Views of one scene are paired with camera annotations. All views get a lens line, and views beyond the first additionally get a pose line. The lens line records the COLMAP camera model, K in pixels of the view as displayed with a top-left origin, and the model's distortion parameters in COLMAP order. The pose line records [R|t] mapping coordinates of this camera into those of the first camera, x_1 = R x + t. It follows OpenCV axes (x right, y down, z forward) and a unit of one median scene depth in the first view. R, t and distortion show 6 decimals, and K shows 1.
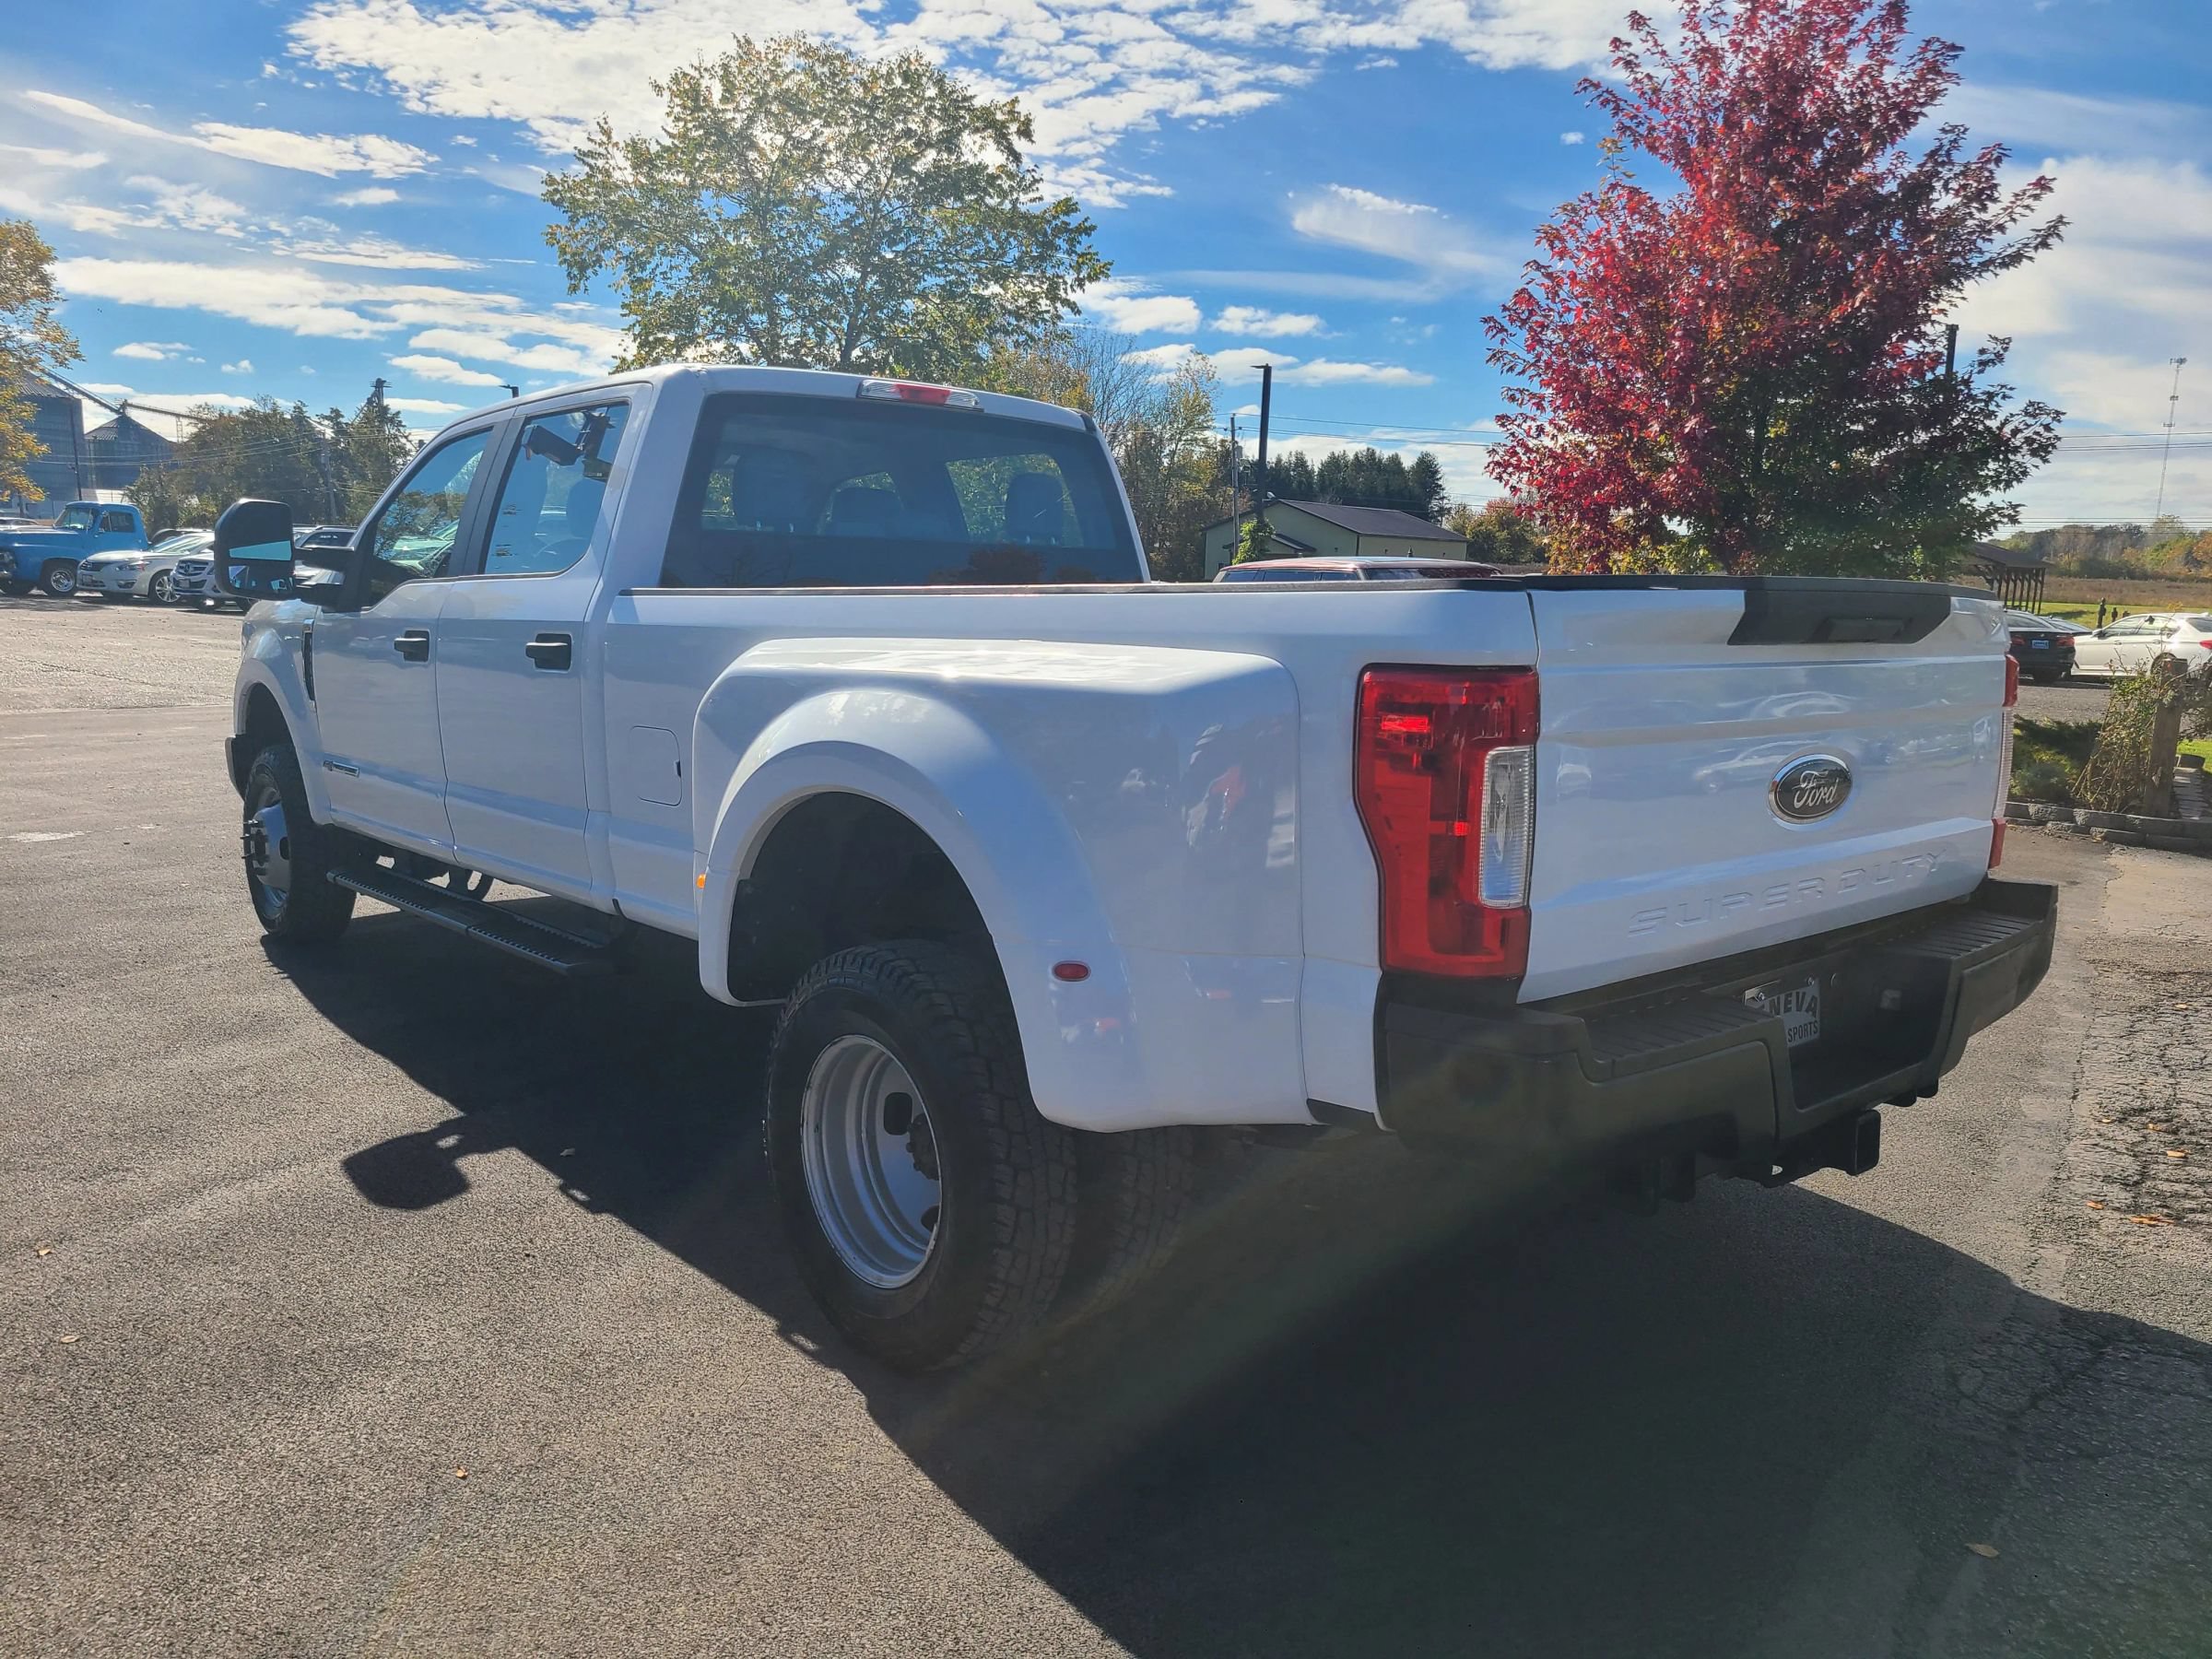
lens RADIAL K [[1639.8, 0, 1108.0], [0, 1639.8, 858.0], [0, 0, 1]] dist [0.064693, -0.045355]
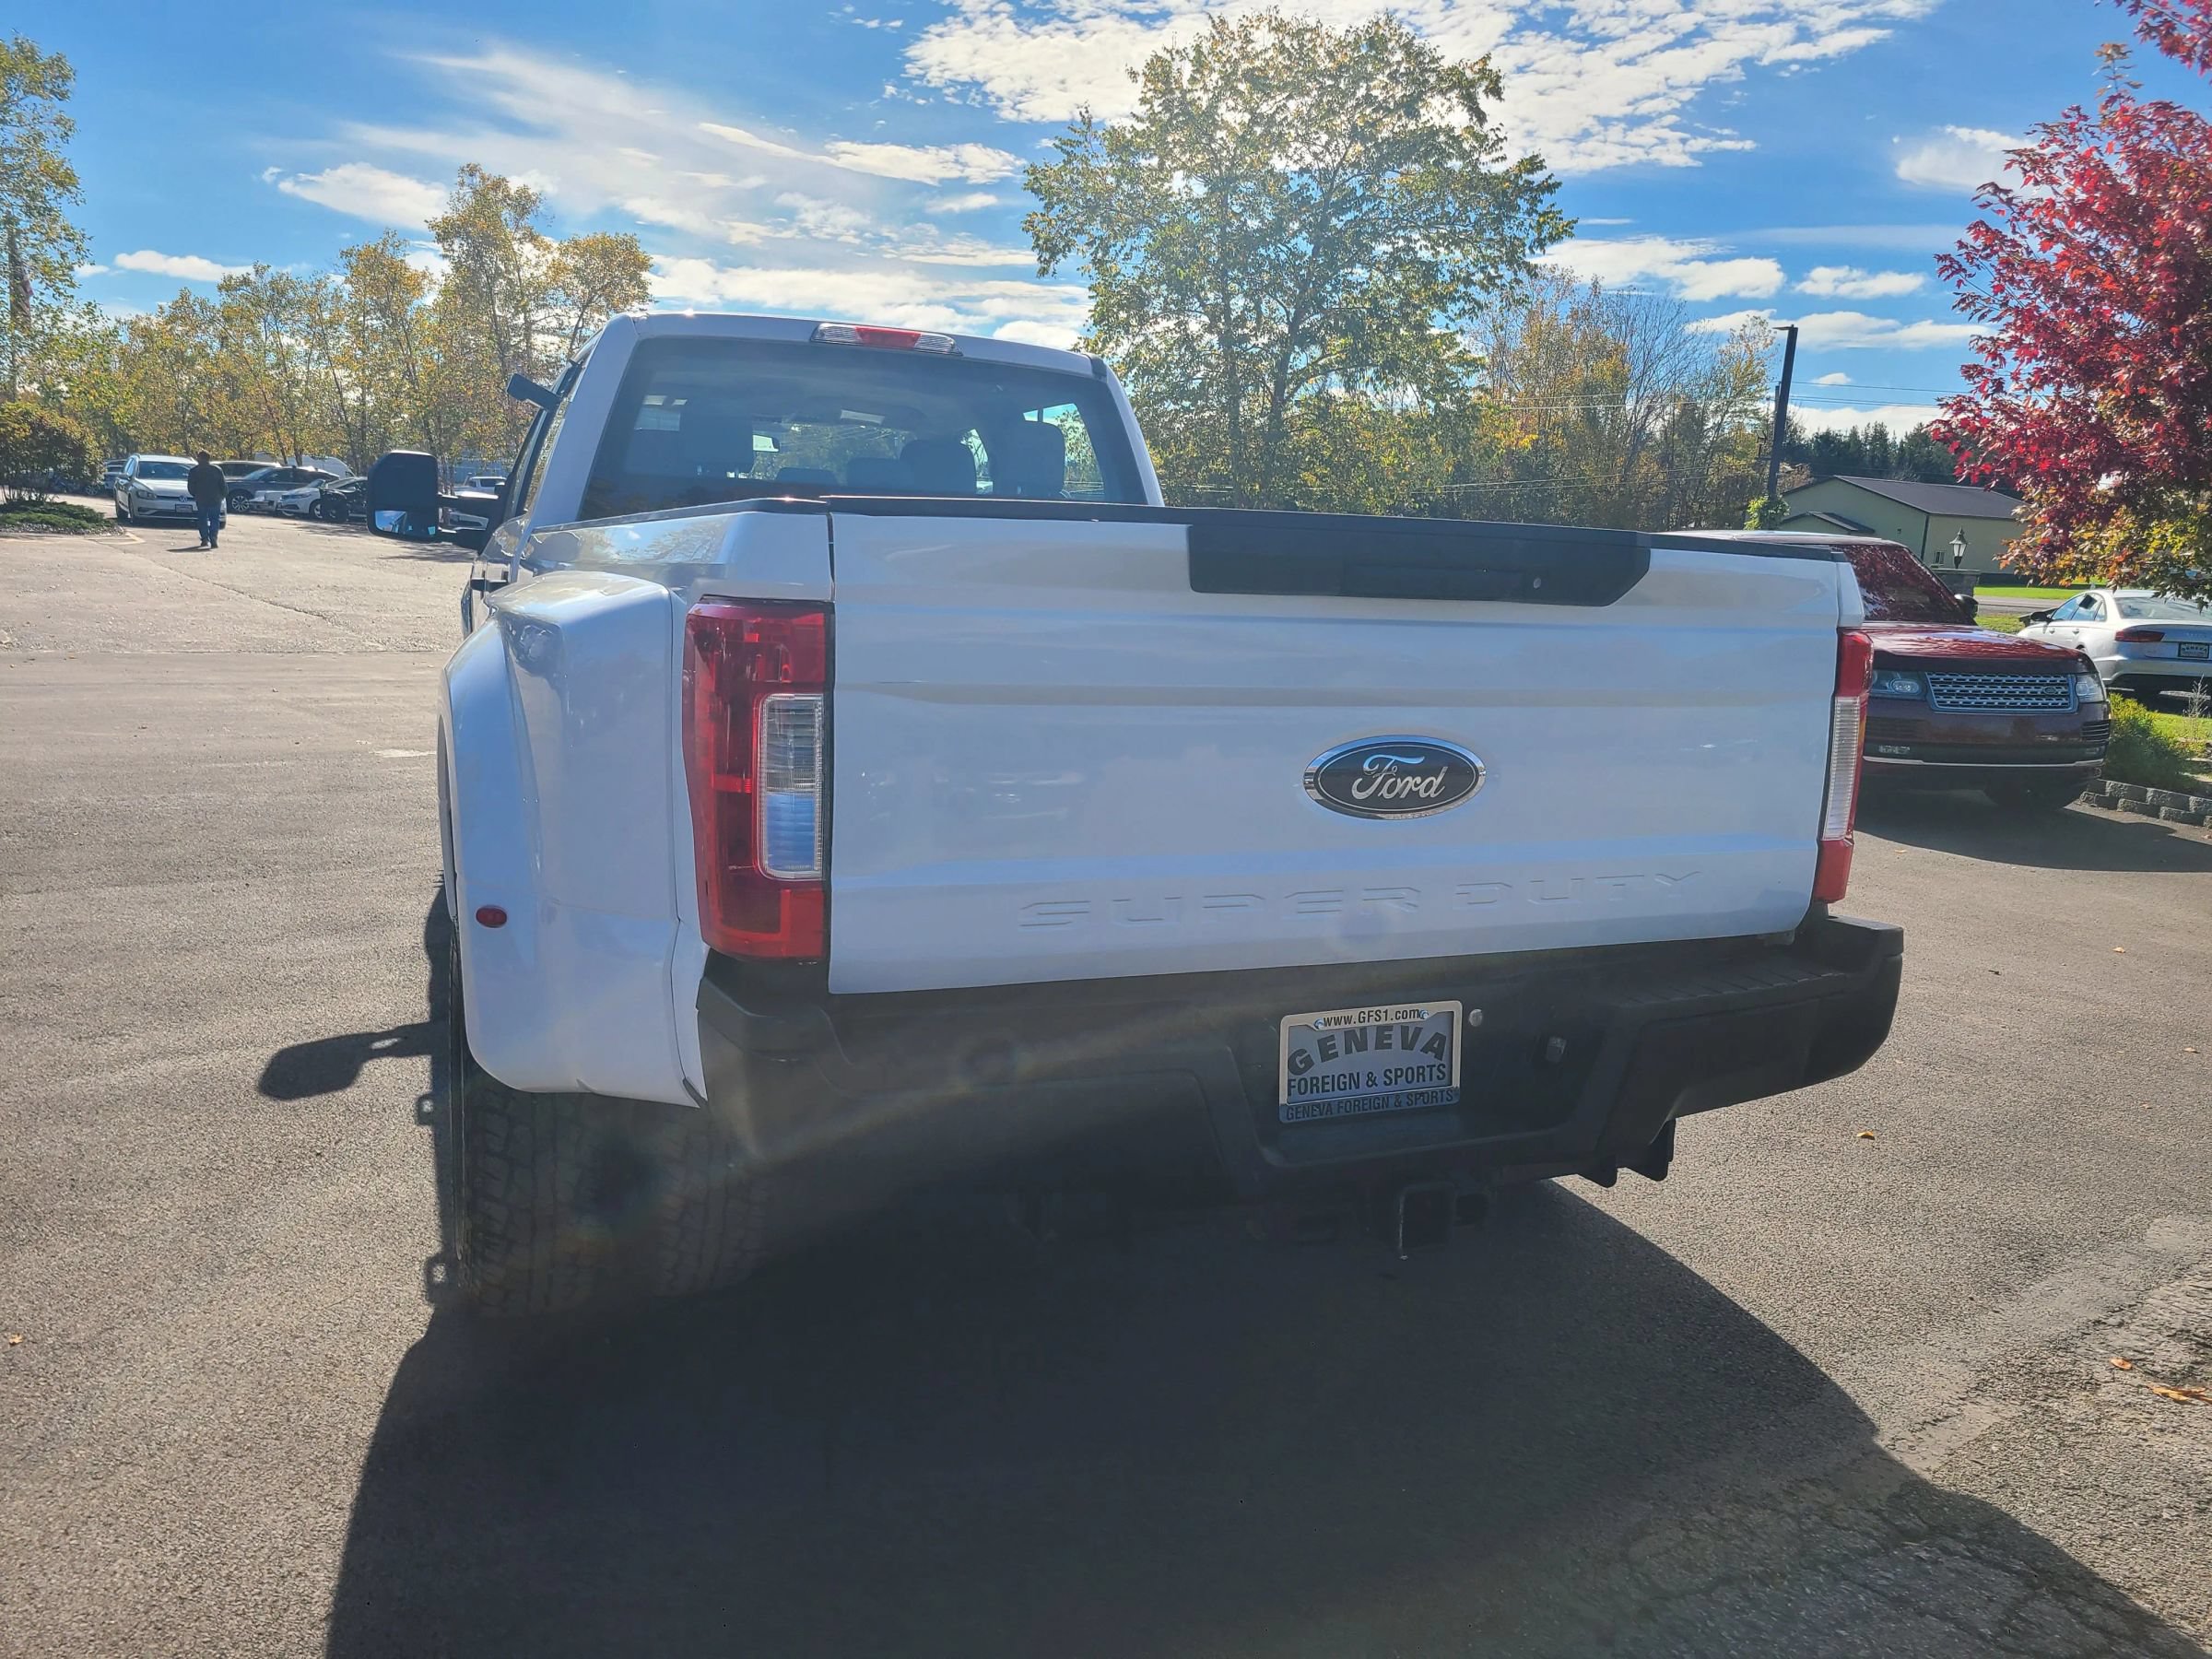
lens RADIAL K [[1639.8, 0, 1099.7], [0, 1639.8, 835.6], [0, 0, 1]] dist [0.064693, -0.045355]
pose [[0.948759, 0.071552, -0.307793, 0.062005], [-0.071712, 0.997367, 0.010807, -0.001331], [0.307756, 0.011819, 0.951392, 0.021134]]
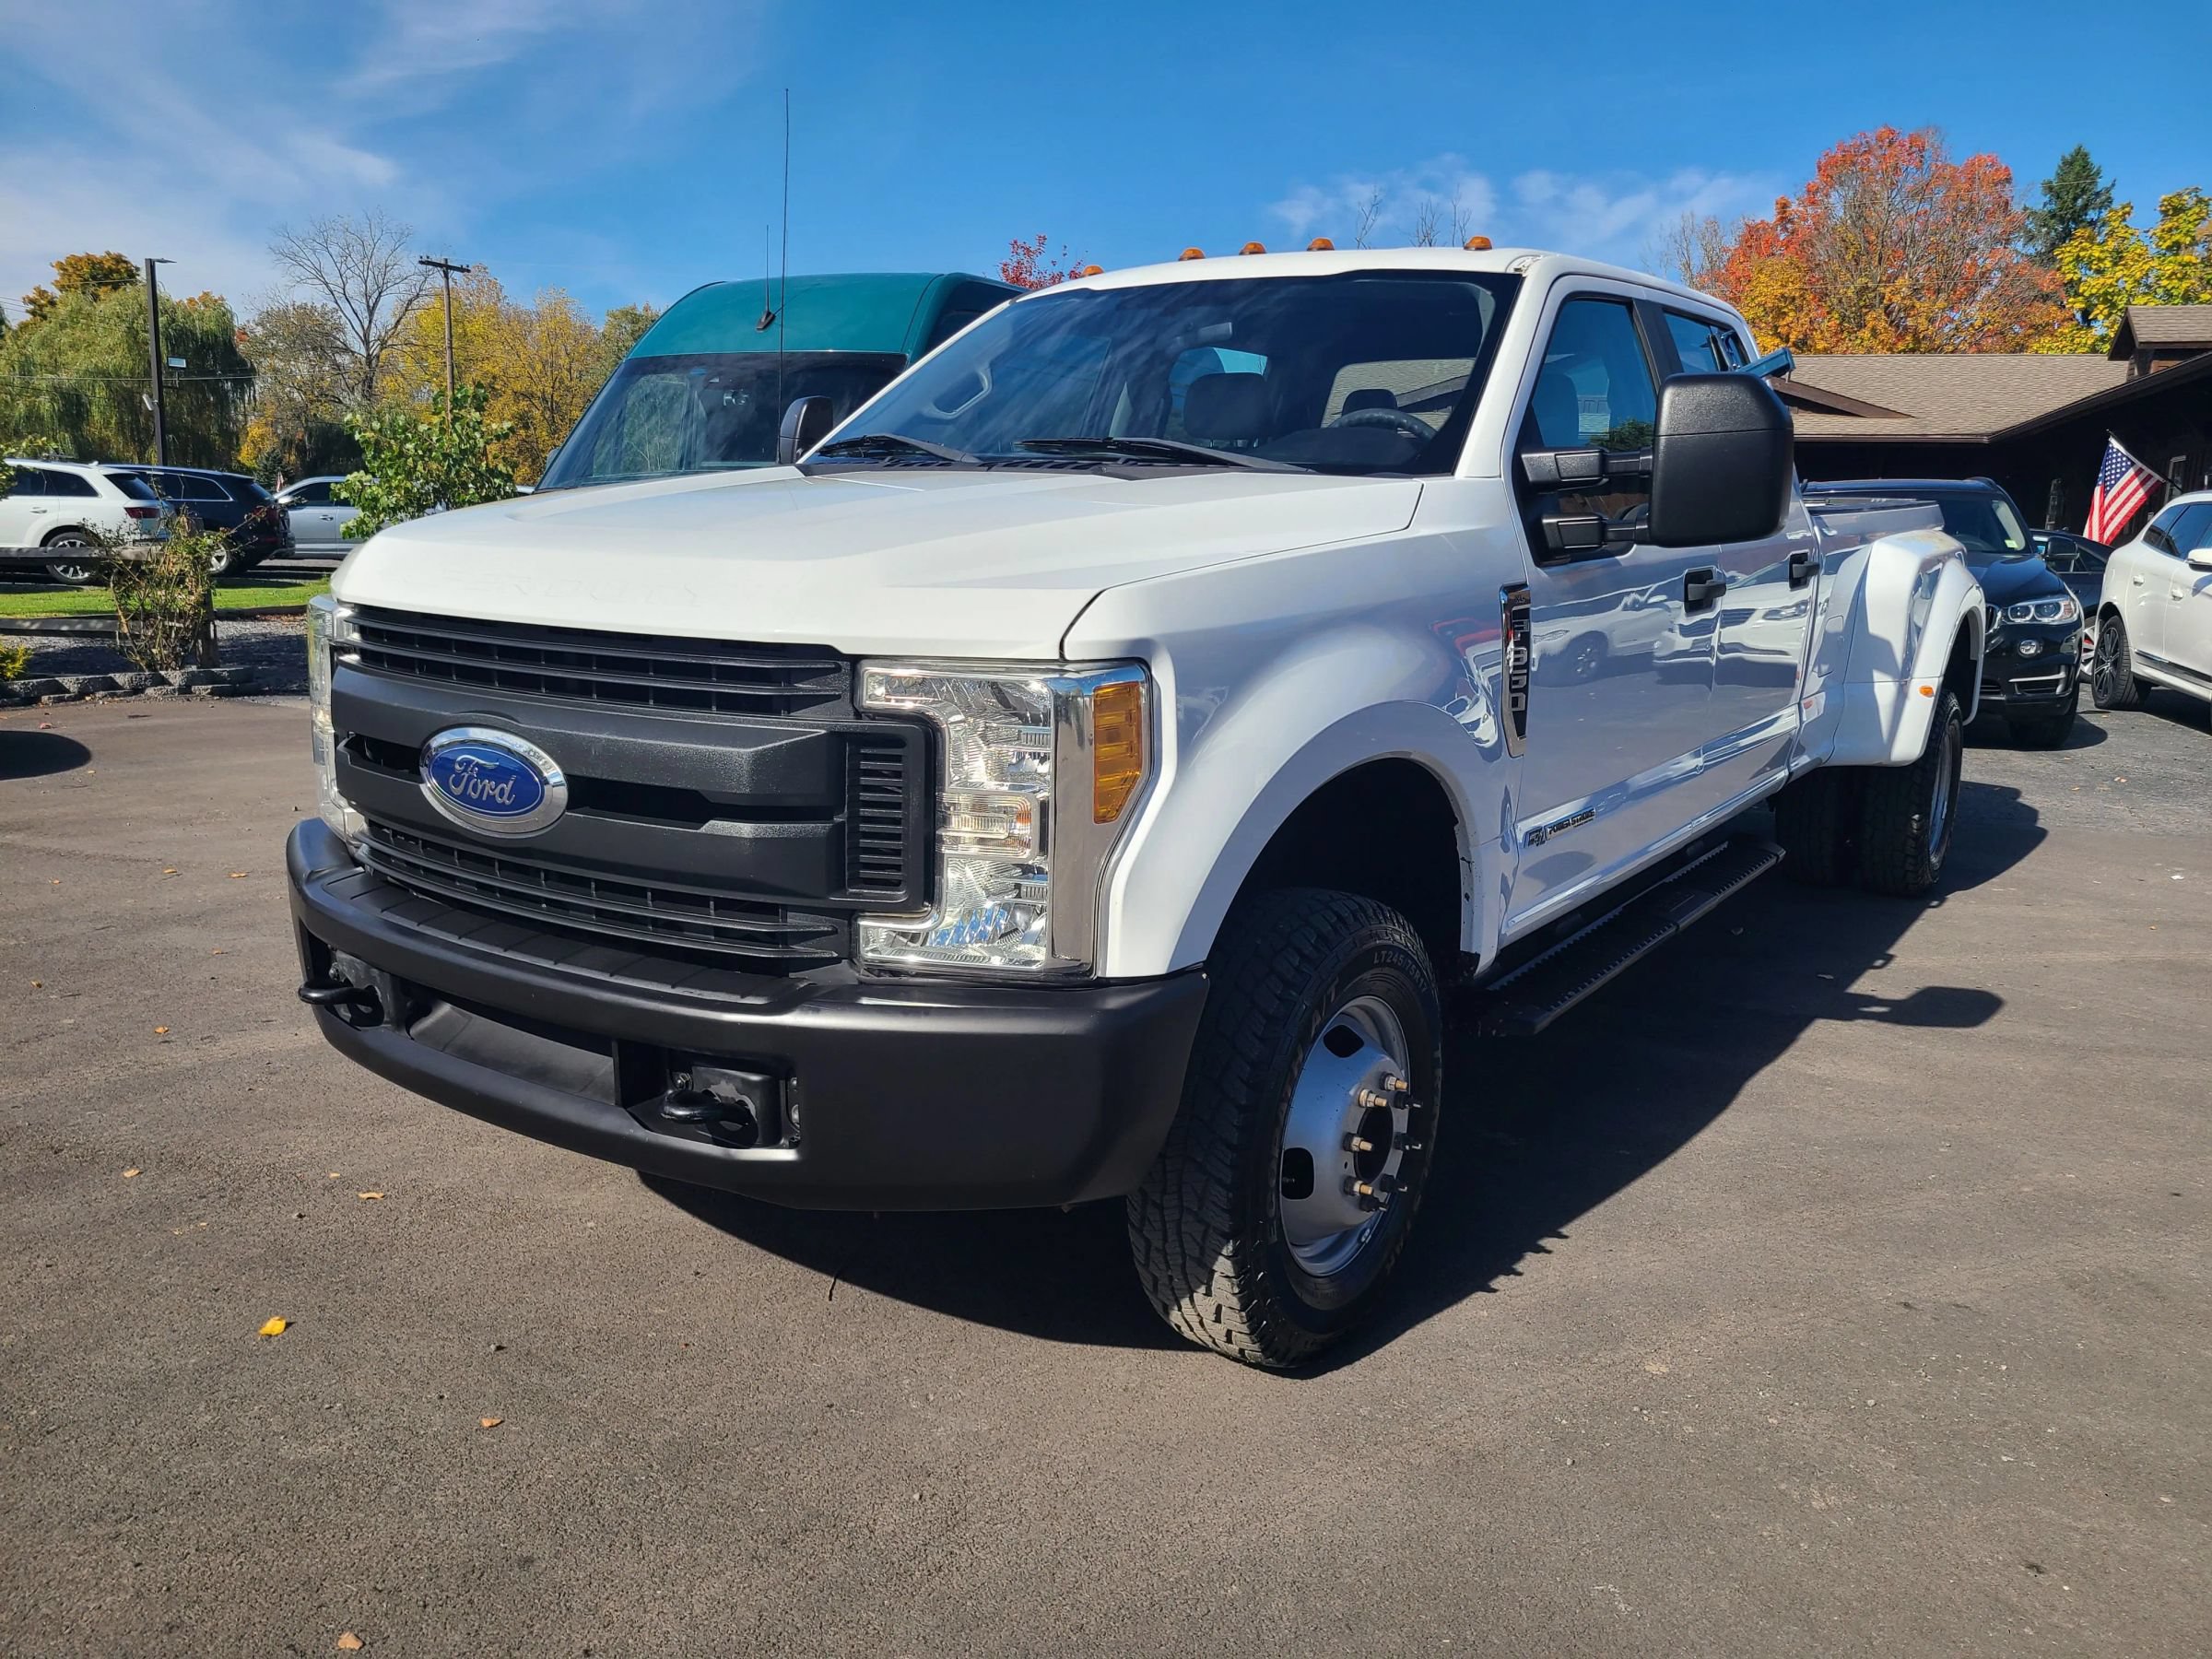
lens RADIAL K [[1639.8, 0, 1107.1], [0, 1639.8, 842.1], [0, 0, 1]] dist [0.064693, -0.045355]
pose [[-0.234092, -0.222843, 0.946331, -0.226868], [0.127038, 0.958020, 0.257020, -0.050571], [-0.963879, 0.180386, -0.195955, 0.293381]]
